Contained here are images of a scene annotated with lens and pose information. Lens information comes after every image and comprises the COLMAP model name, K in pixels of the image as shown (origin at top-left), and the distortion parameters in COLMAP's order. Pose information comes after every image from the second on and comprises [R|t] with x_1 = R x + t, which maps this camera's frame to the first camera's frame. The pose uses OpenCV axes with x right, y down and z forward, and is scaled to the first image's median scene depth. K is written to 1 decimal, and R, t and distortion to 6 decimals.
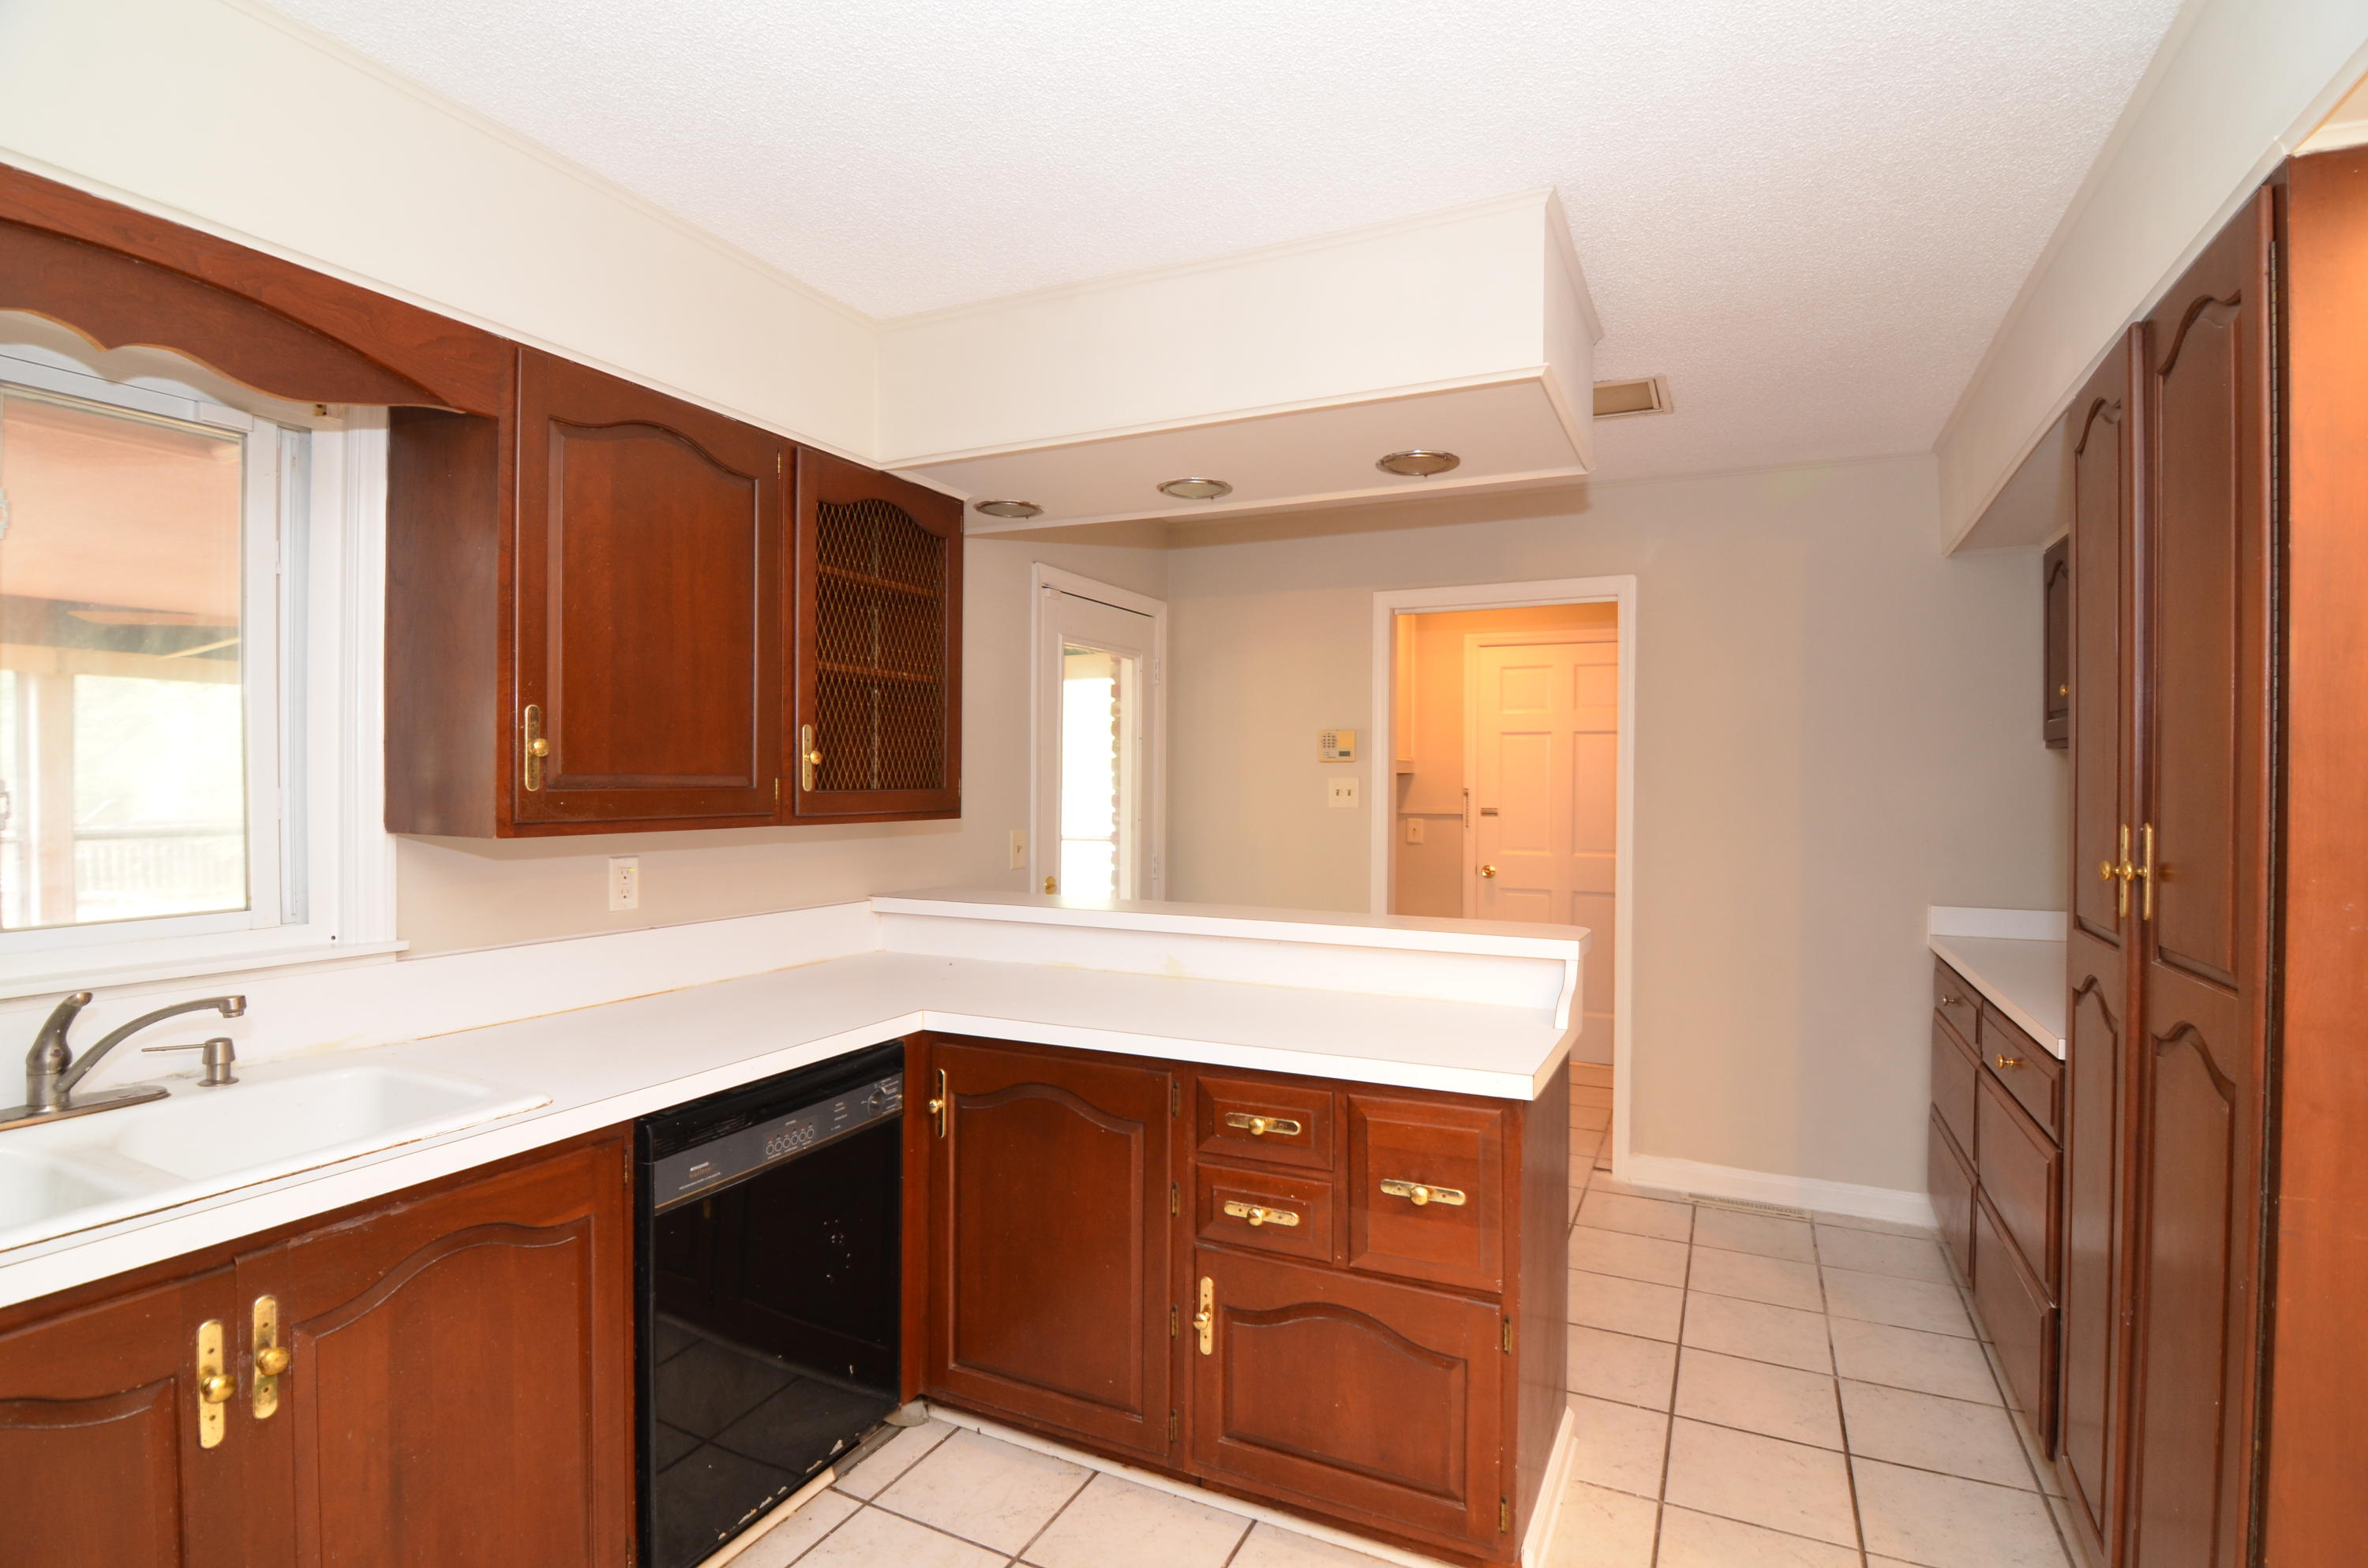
lens RADIAL K [[1138.2, 0, 1197.3], [0, 1138.2, 786.4], [0, 0, 1]] dist [-0.005733, -0.009689]
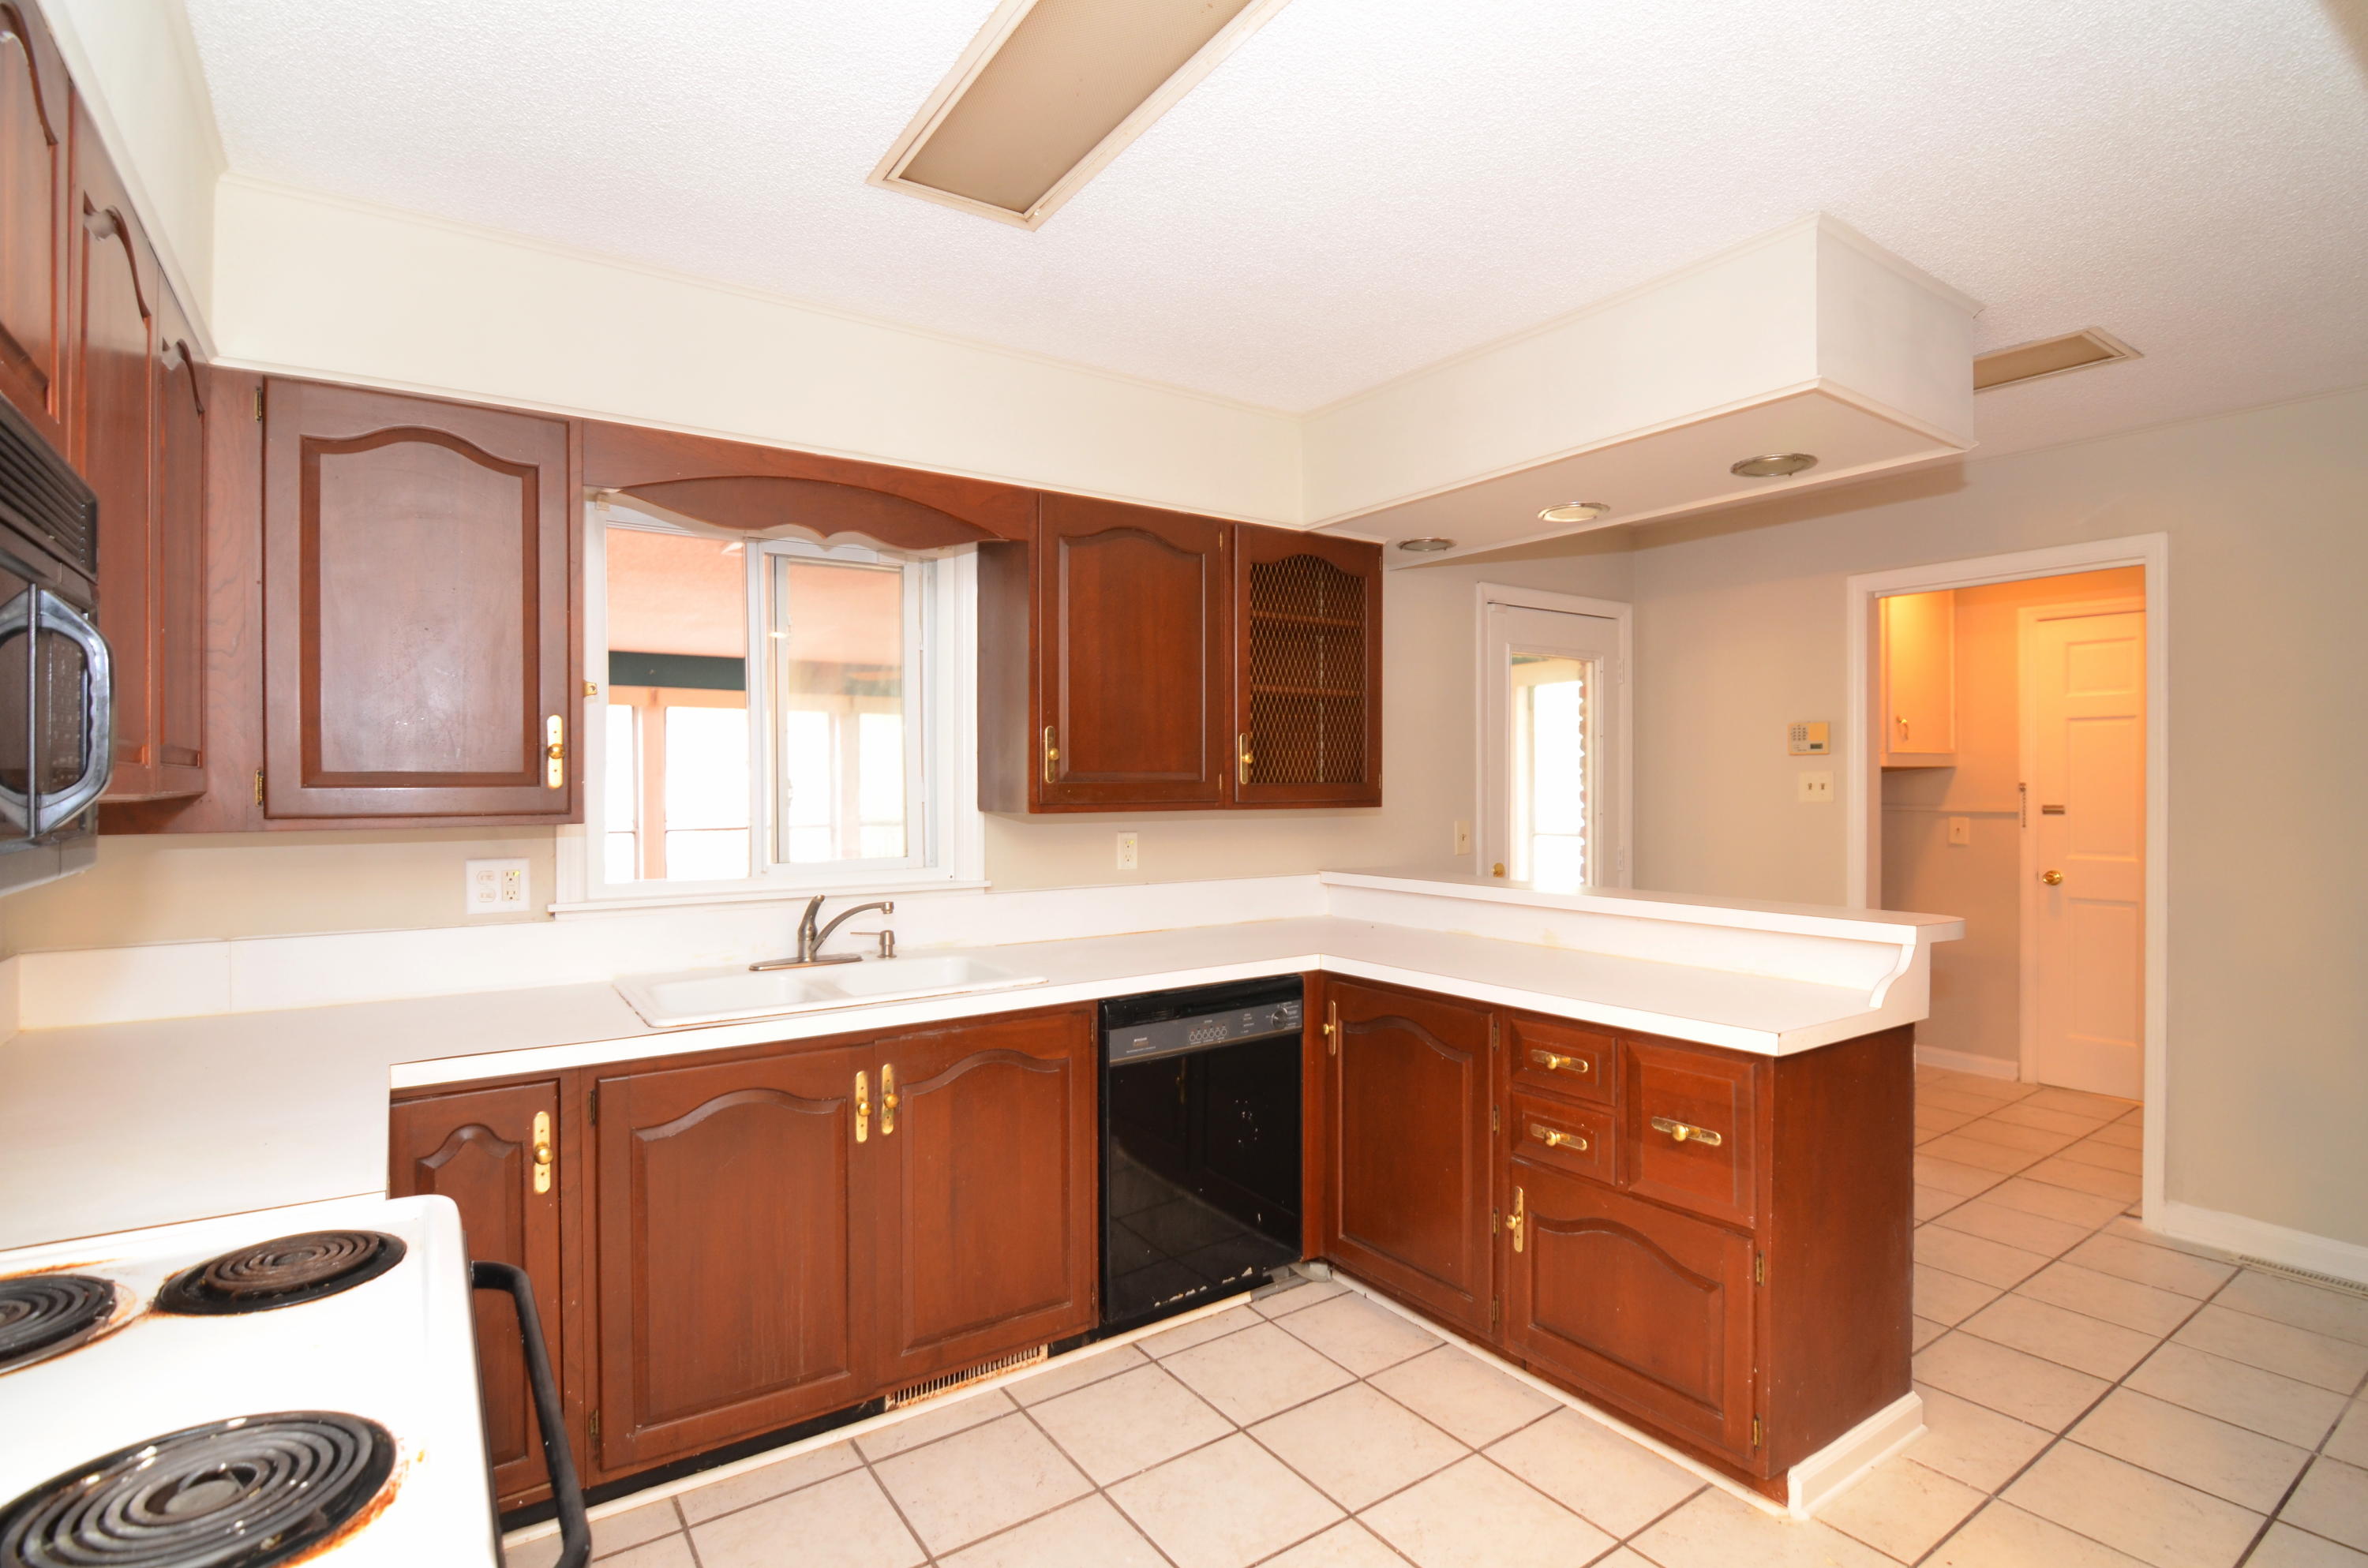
lens RADIAL K [[1138.2, 0, 1200.8], [0, 1138.2, 784.8], [0, 0, 1]] dist [-0.005733, -0.009689]
pose [[0.869203, -0.007852, -0.494393, 0.292325], [0.005036, 0.999963, -0.007027, 0.015518], [0.494429, 0.003618, 0.869210, -0.189952]]
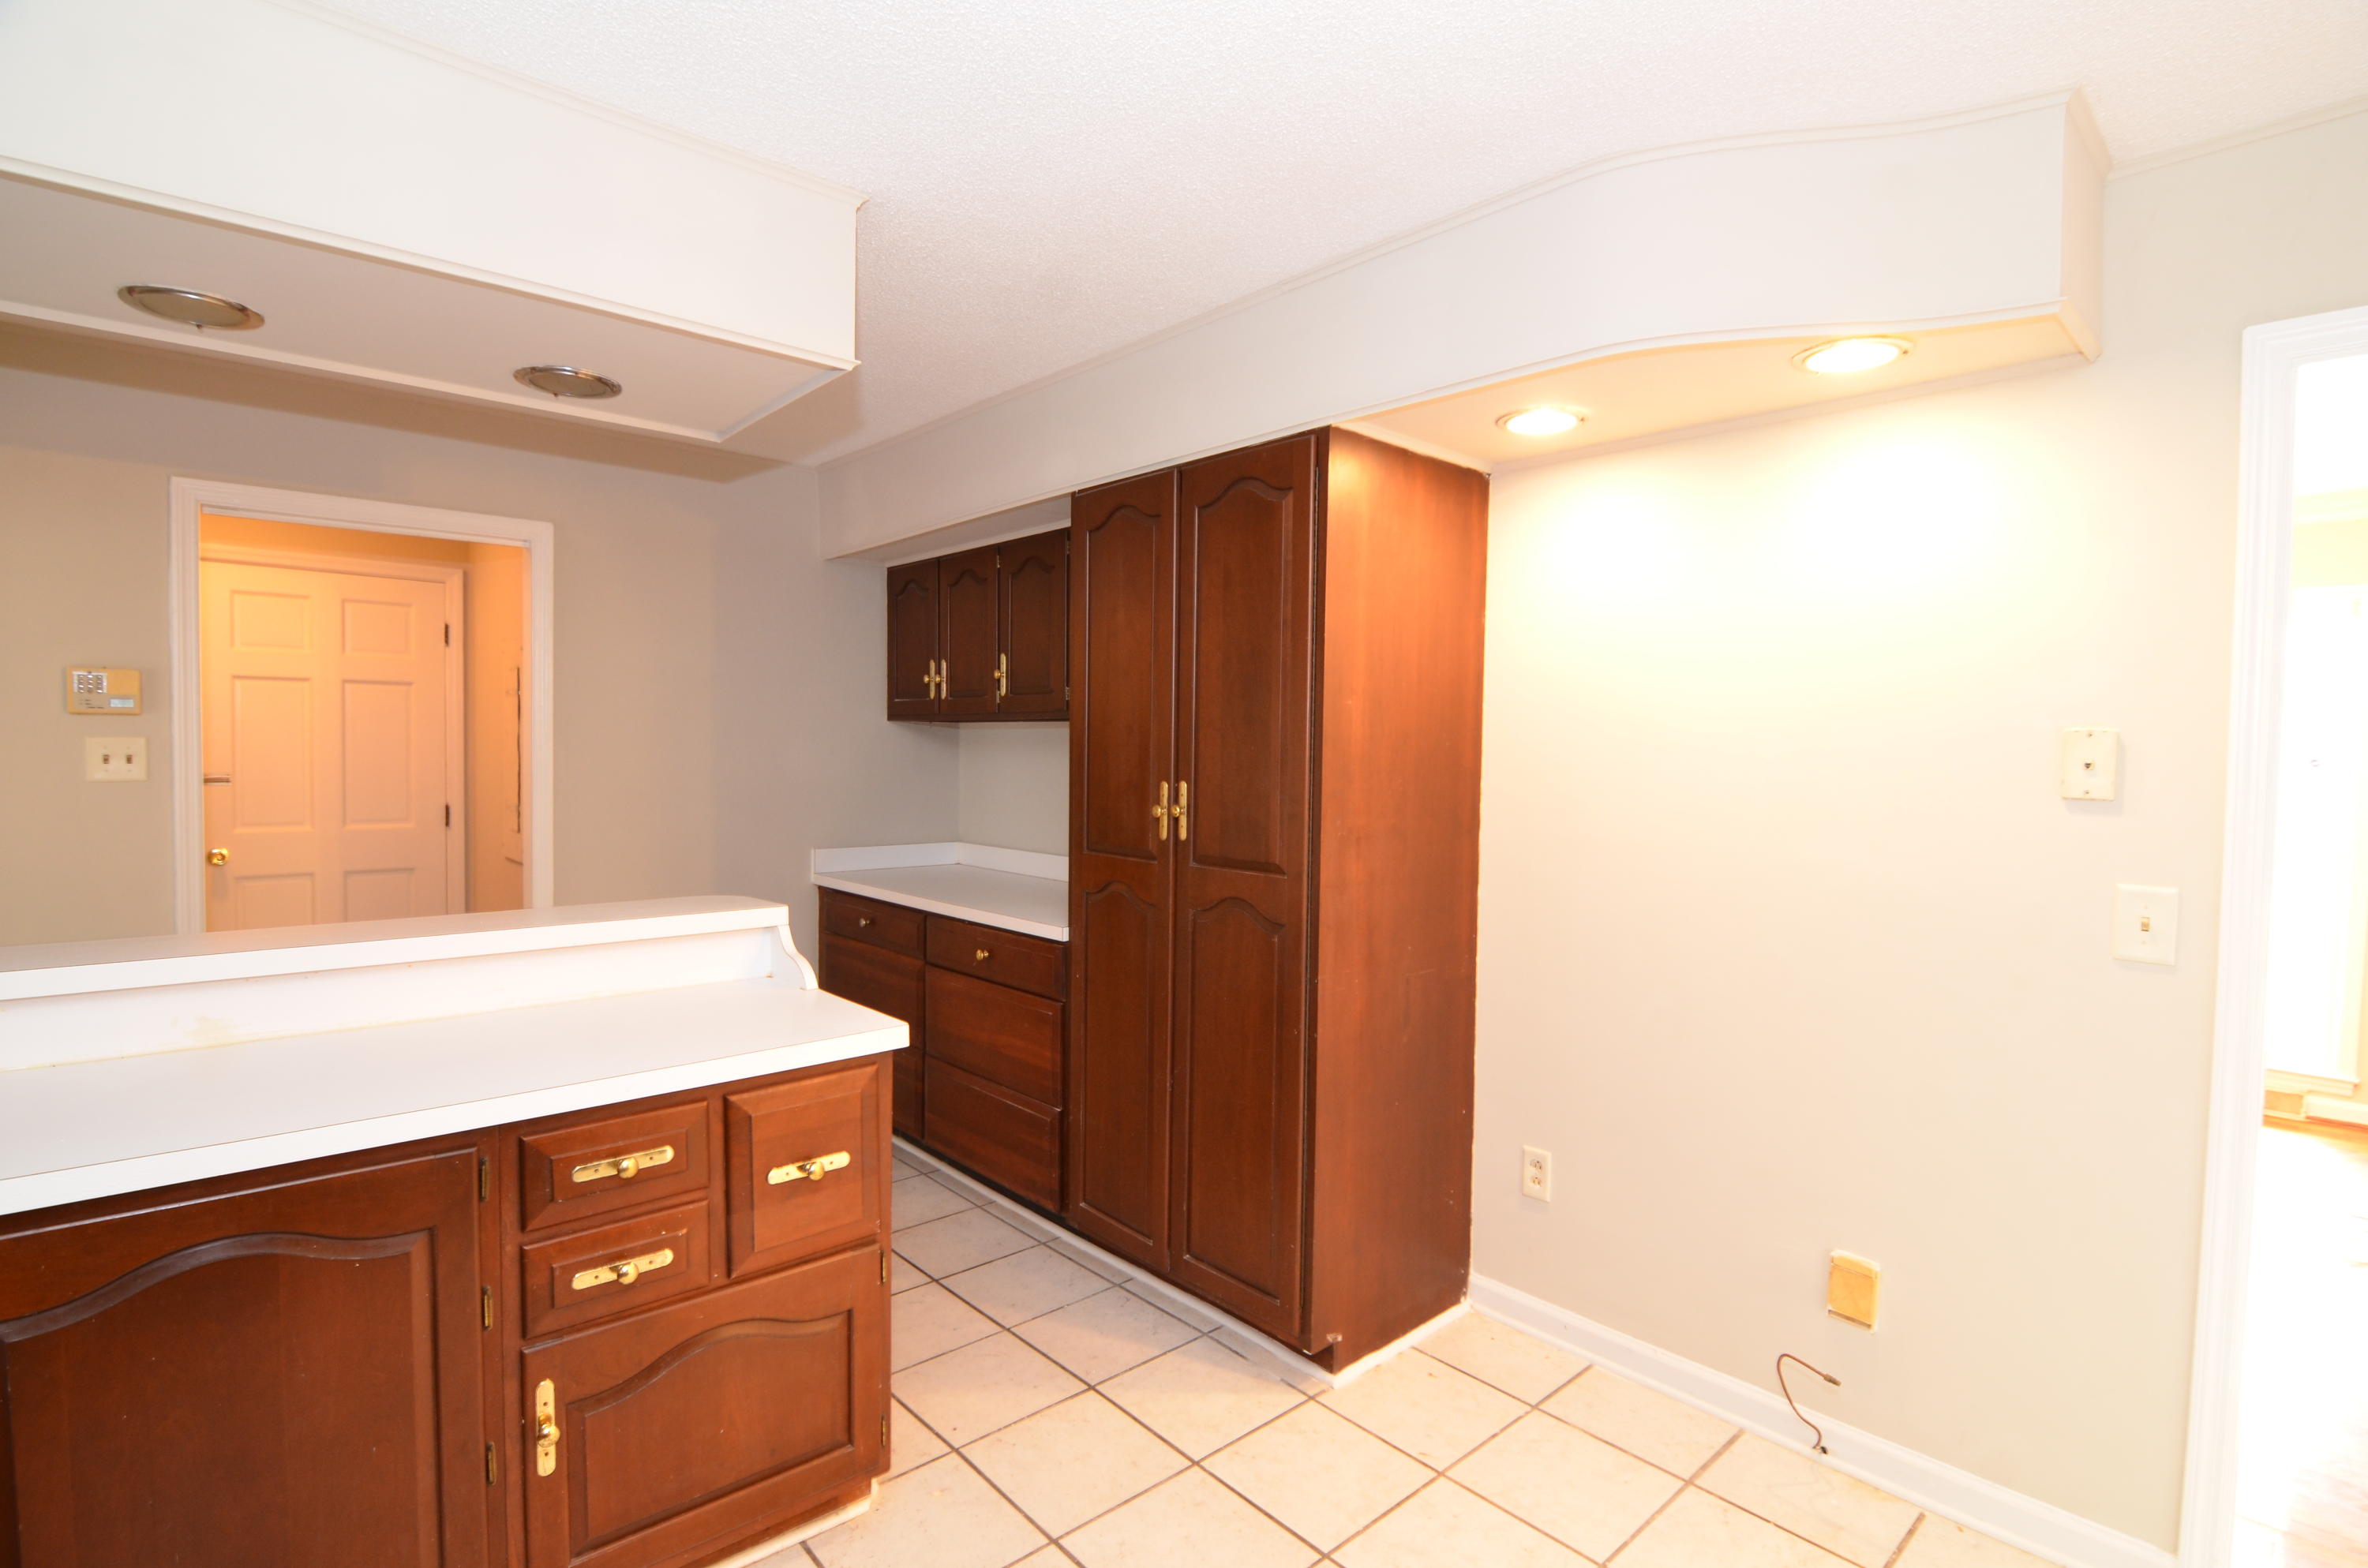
lens RADIAL K [[1138.2, 0, 1199.0], [0, 1138.2, 784.4], [0, 0, 1]] dist [-0.005733, -0.009689]
pose [[0.381020, -0.033309, 0.923967, -0.502666], [-0.005937, 0.999242, 0.038471, -0.018503], [-0.924548, -0.020143, 0.380534, 0.265195]]
